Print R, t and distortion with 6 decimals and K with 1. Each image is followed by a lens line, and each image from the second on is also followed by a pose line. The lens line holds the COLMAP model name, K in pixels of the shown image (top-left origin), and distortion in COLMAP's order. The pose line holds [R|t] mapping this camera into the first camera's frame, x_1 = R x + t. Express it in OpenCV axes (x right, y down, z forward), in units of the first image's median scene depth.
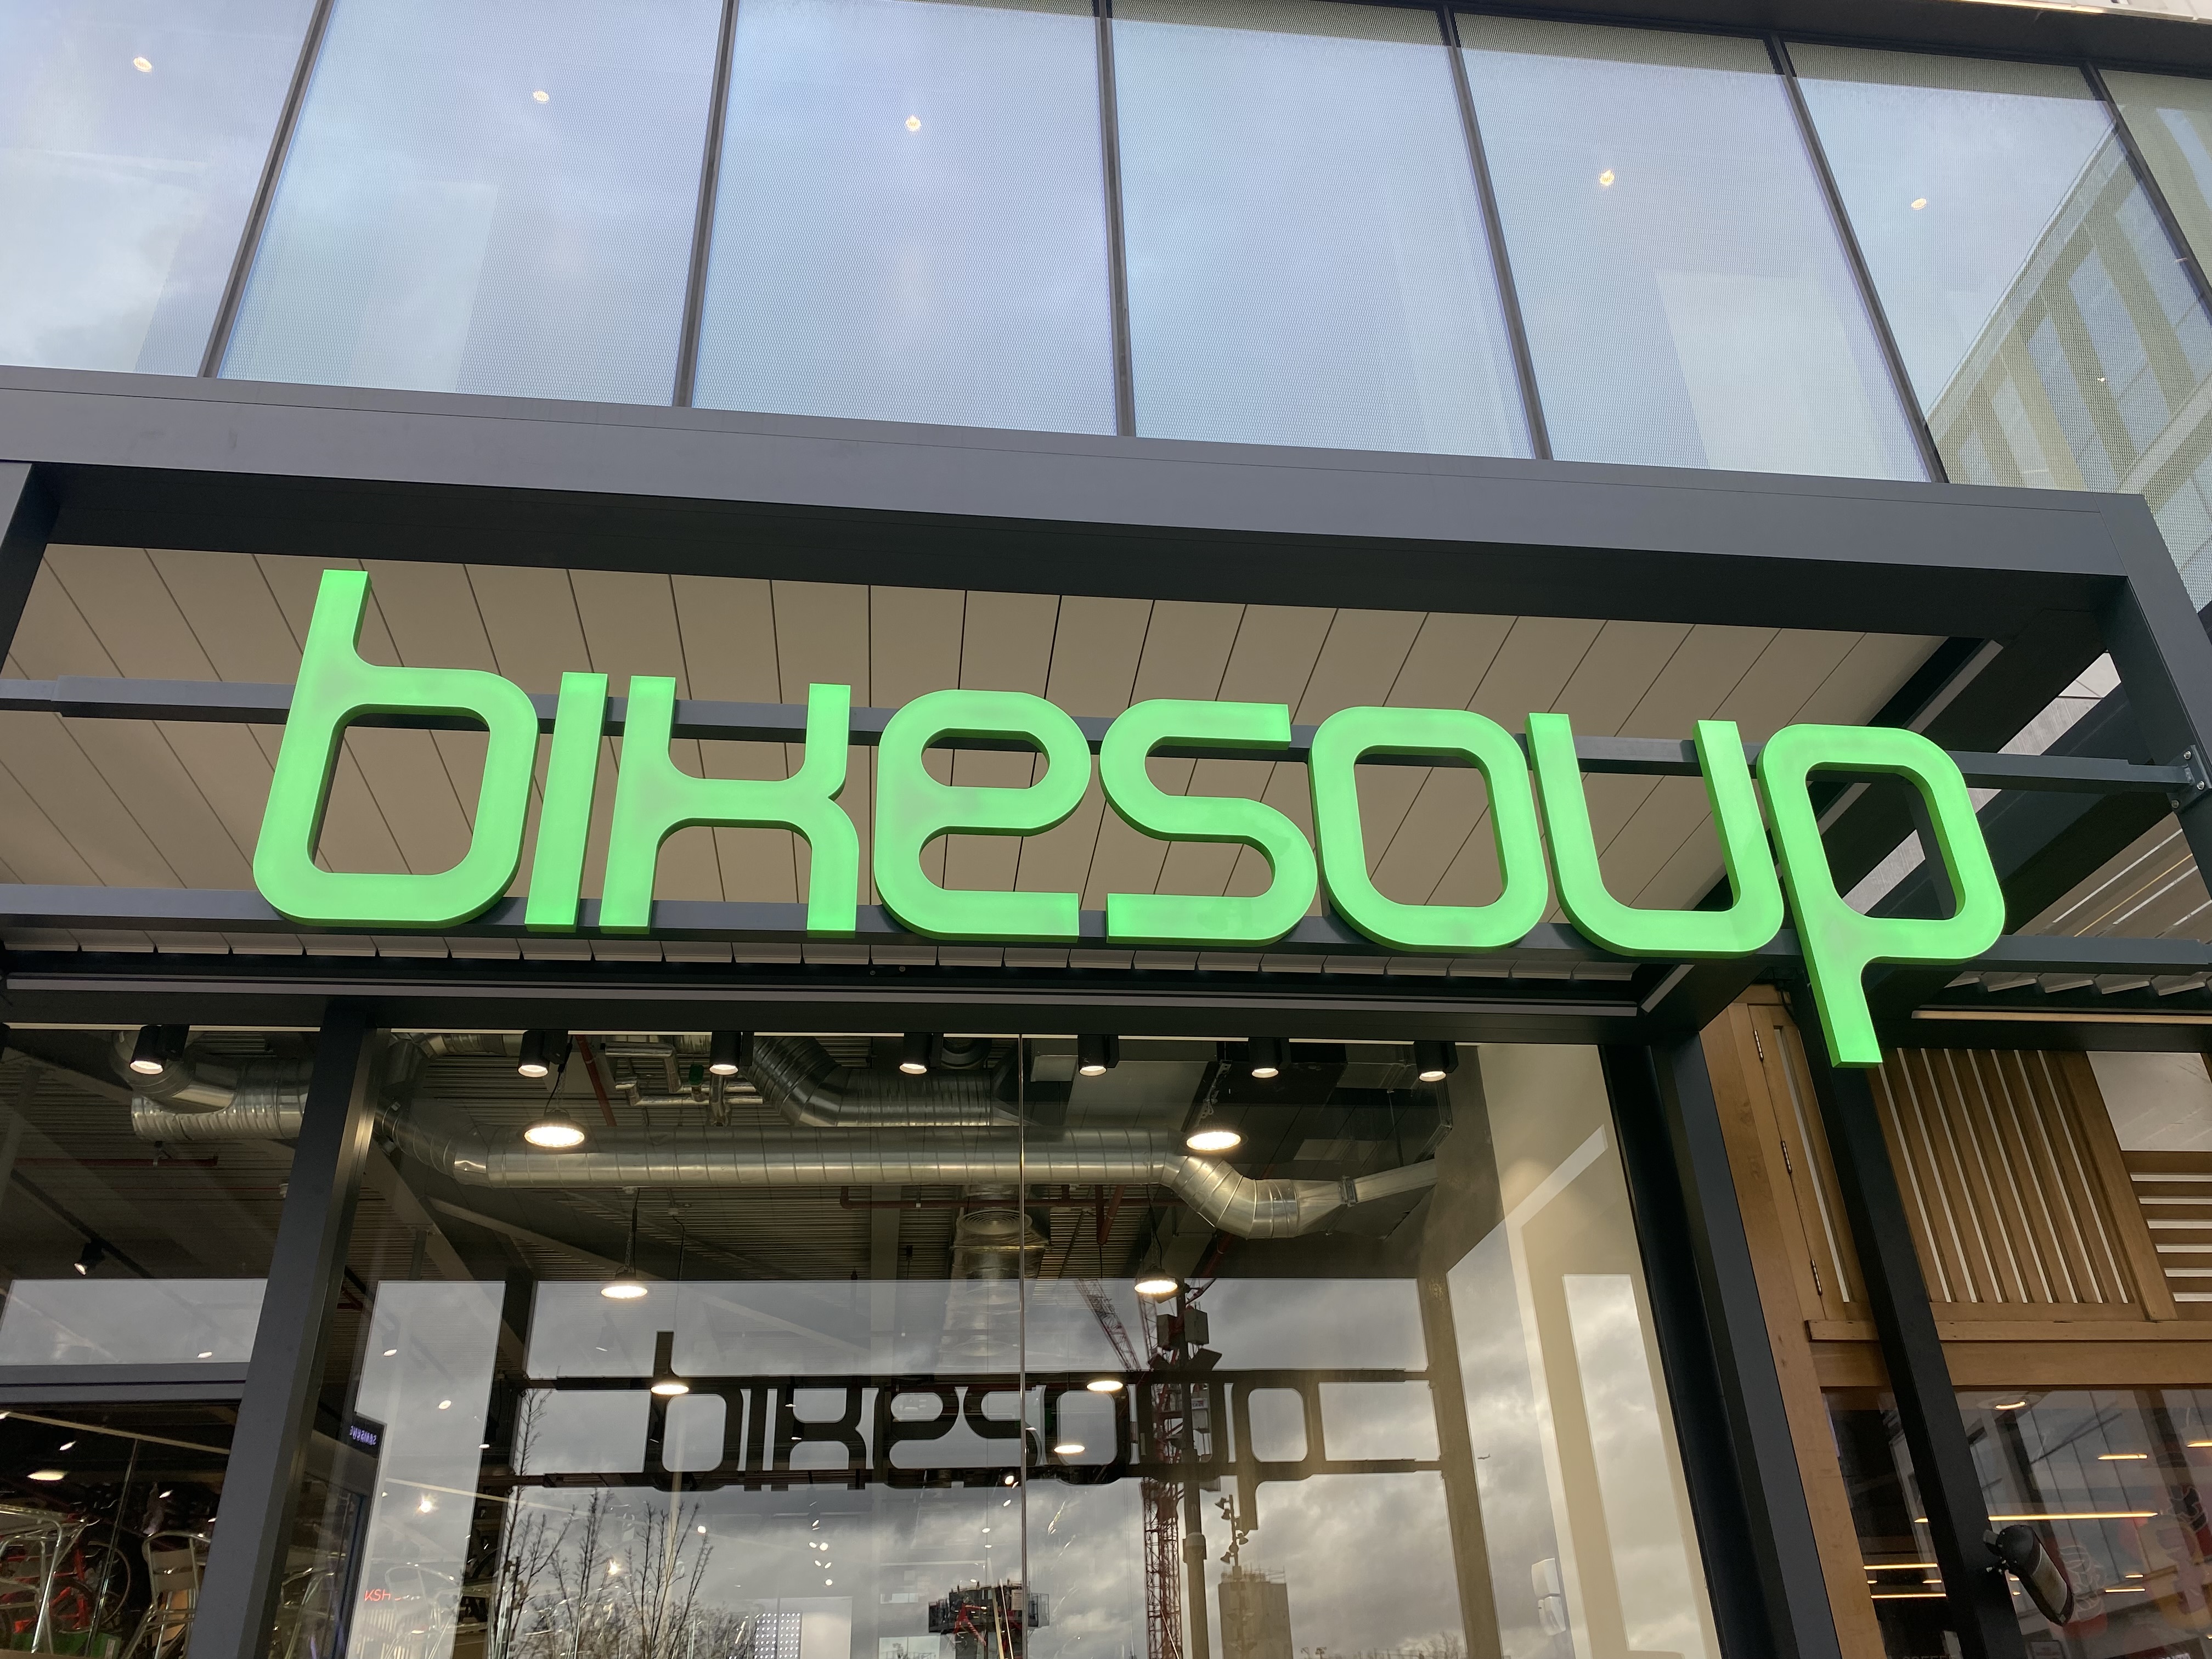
lens RADIAL K [[1644.2, 0, 1106.0], [0, 1644.2, 829.5], [0, 0, 1]] dist [0.014183, -0.004376]
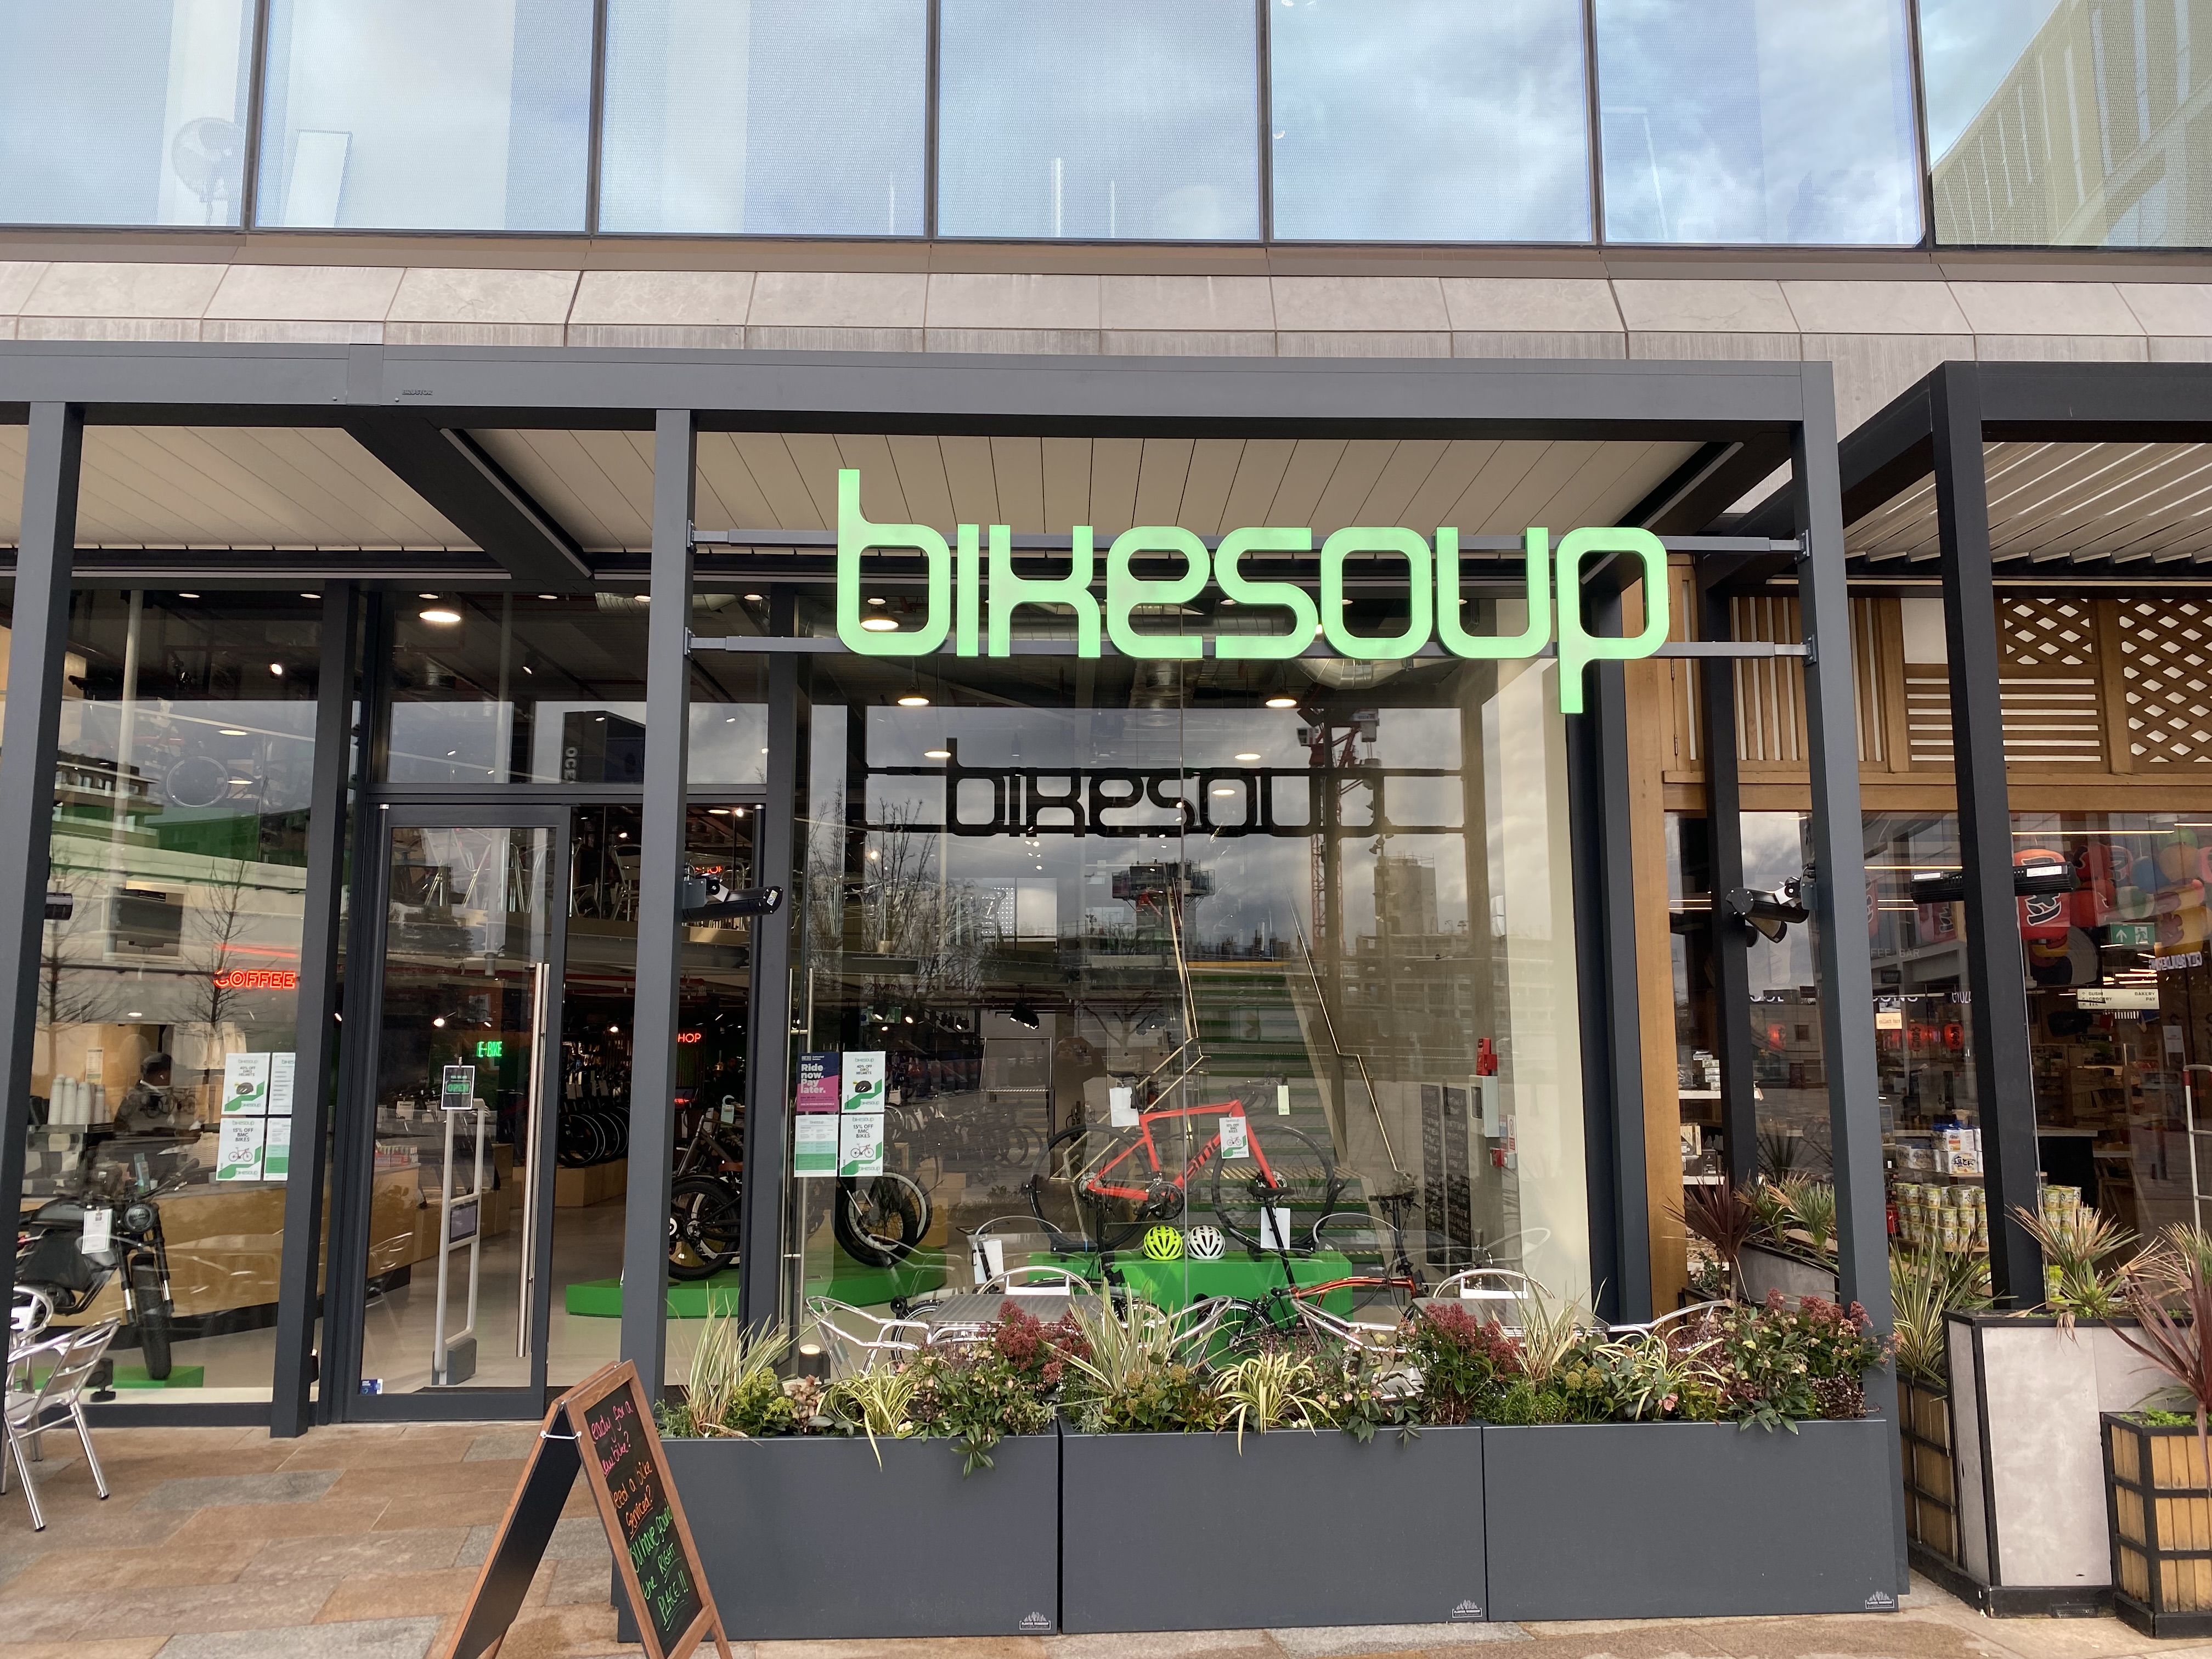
lens RADIAL K [[1644.2, 0, 1106.0], [0, 1644.2, 829.5], [0, 0, 1]] dist [0.014183, -0.004376]
pose [[0.994584, 0.024322, -0.101055, 0.052500], [0.018148, 0.916668, 0.399238, -0.377942], [0.102344, -0.398909, 0.911261, -0.688251]]
